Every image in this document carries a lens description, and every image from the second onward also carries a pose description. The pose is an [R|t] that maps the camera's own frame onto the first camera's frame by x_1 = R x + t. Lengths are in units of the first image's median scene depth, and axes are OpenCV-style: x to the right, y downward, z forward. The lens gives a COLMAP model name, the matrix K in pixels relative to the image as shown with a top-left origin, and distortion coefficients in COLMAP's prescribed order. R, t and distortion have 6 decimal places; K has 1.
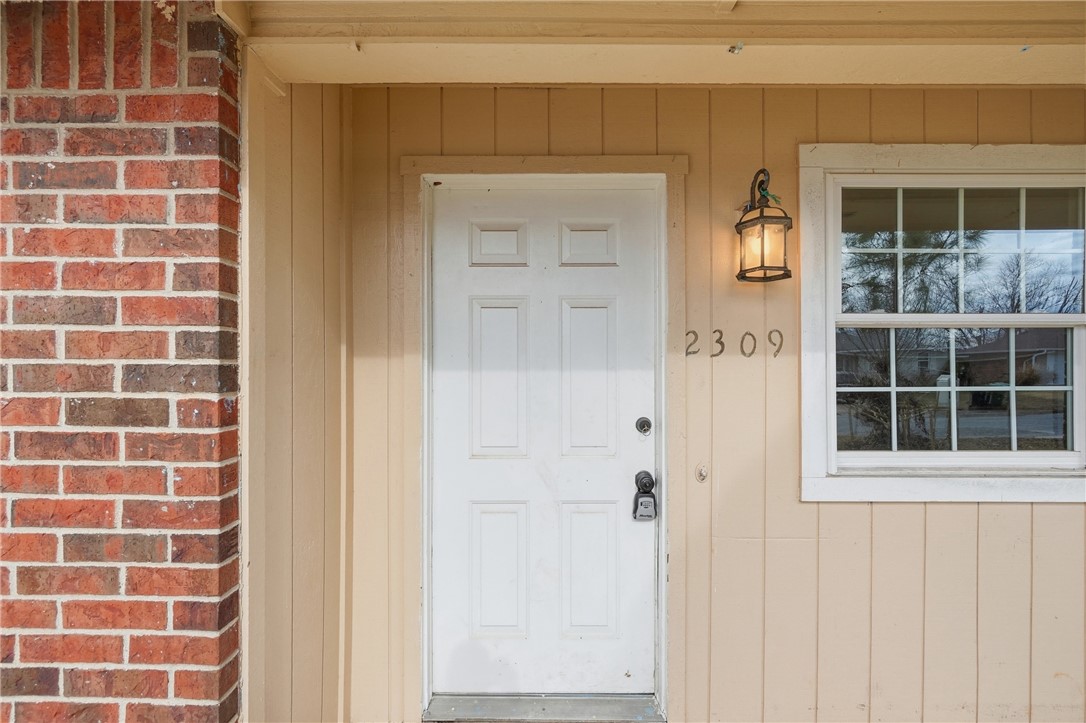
lens RADIAL K [[470.6, 0, 539.0], [0, 470.6, 359.8], [0, 0, 1]] dist [-0.002447, 0.000169]
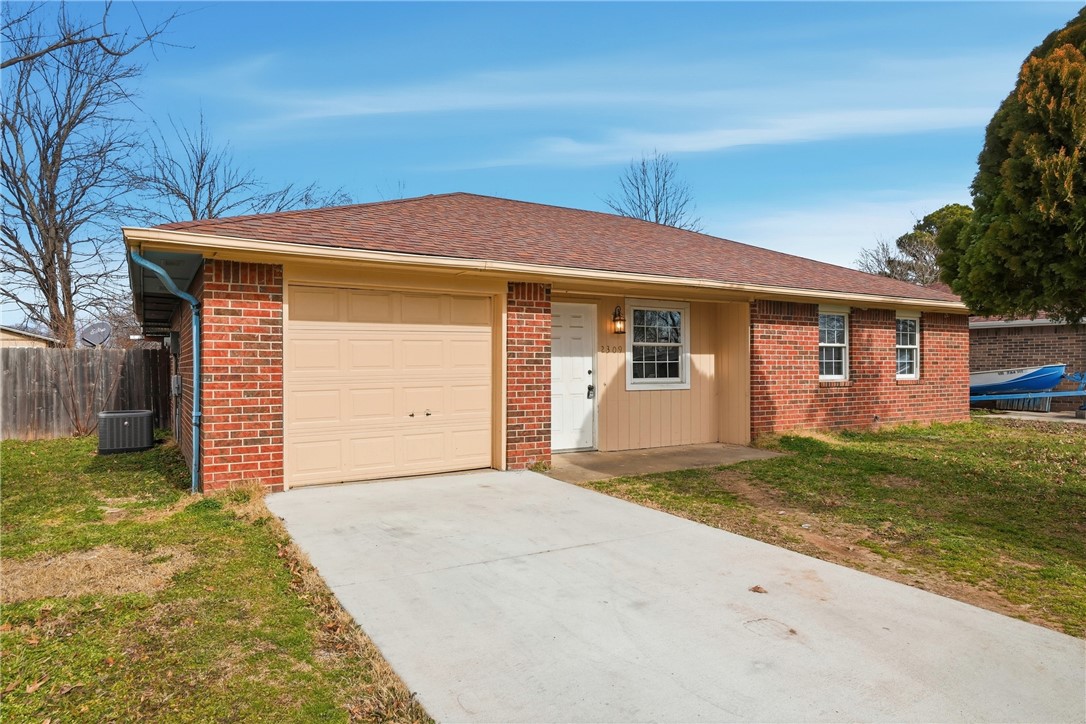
lens RADIAL K [[656.4, 0, 543.0], [0, 656.4, 362.0], [0, 0, 1]] dist [-0.000134, -0.000011]
pose [[0.853637, 0.001619, 0.520867, -2.939614], [0.001504, 0.999983, -0.005573, 0.097323], [-0.520867, 0.005540, 0.853620, -3.373895]]
